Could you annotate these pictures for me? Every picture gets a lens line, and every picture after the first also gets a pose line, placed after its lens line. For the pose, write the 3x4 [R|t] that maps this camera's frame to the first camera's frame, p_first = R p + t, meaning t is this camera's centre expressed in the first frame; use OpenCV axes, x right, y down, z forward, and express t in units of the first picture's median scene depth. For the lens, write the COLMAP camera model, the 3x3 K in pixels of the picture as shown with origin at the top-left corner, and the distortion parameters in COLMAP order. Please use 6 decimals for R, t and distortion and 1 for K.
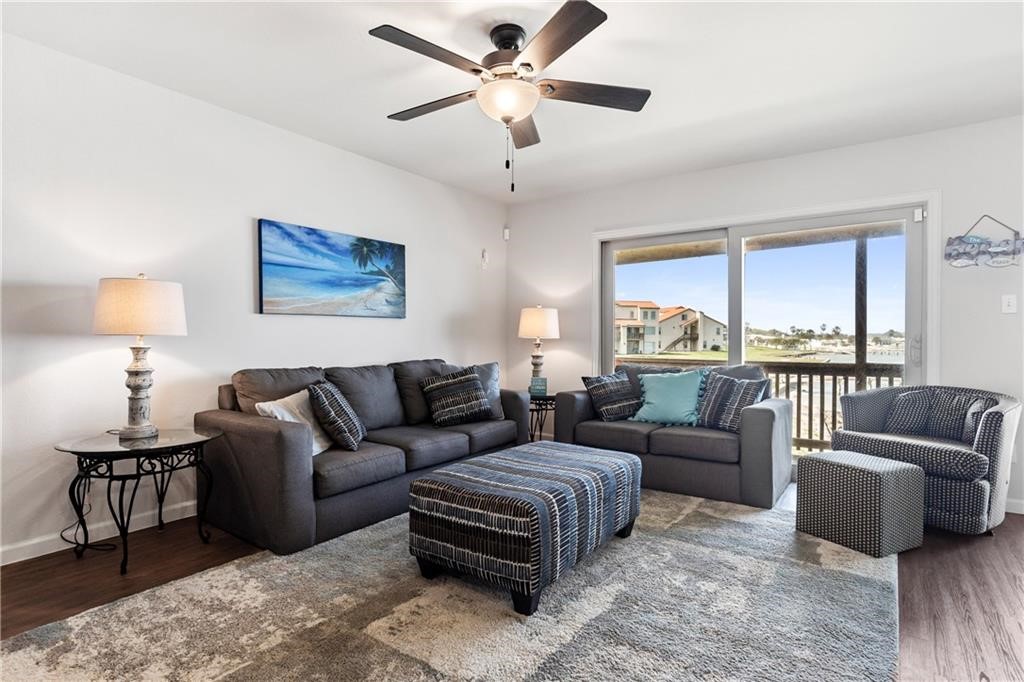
lens RADIAL K [[517.0, 0, 512.0], [0, 517.0, 341.0], [0, 0, 1]] dist [-0.002117, 0.000420]
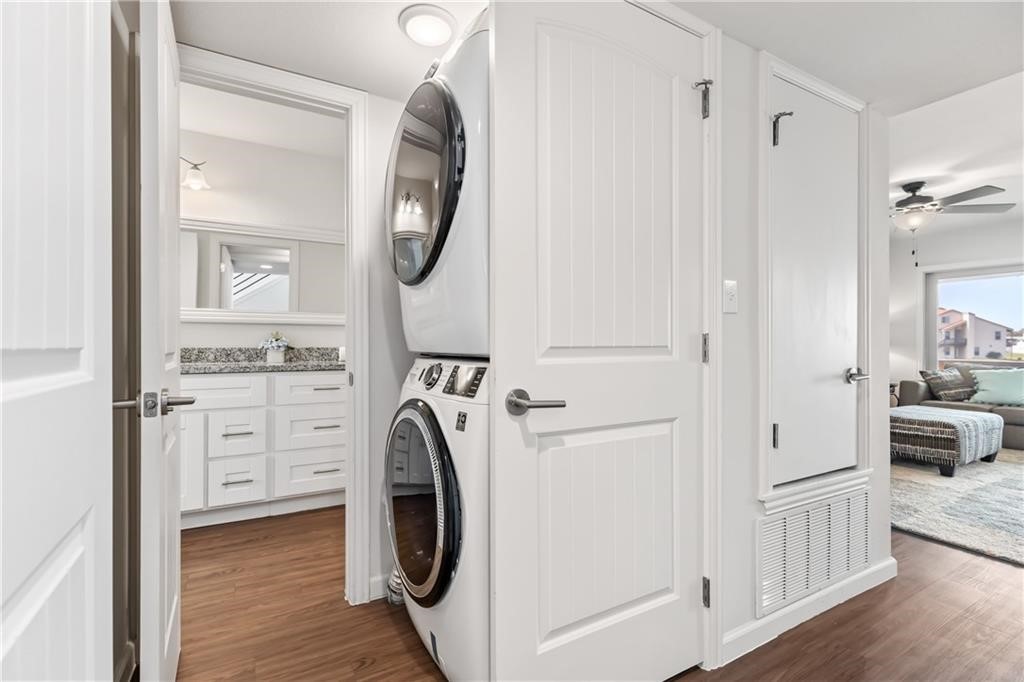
lens RADIAL K [[472.0, 0, 512.0], [0, 472.0, 341.0], [0, 0, 1]] dist [0.015041, 0.000213]
pose [[0.918281, 0.000341, -0.395928, -0.561481], [-0.004127, 0.999954, -0.008710, 0.003248], [0.395907, 0.009632, 0.918240, -0.998687]]
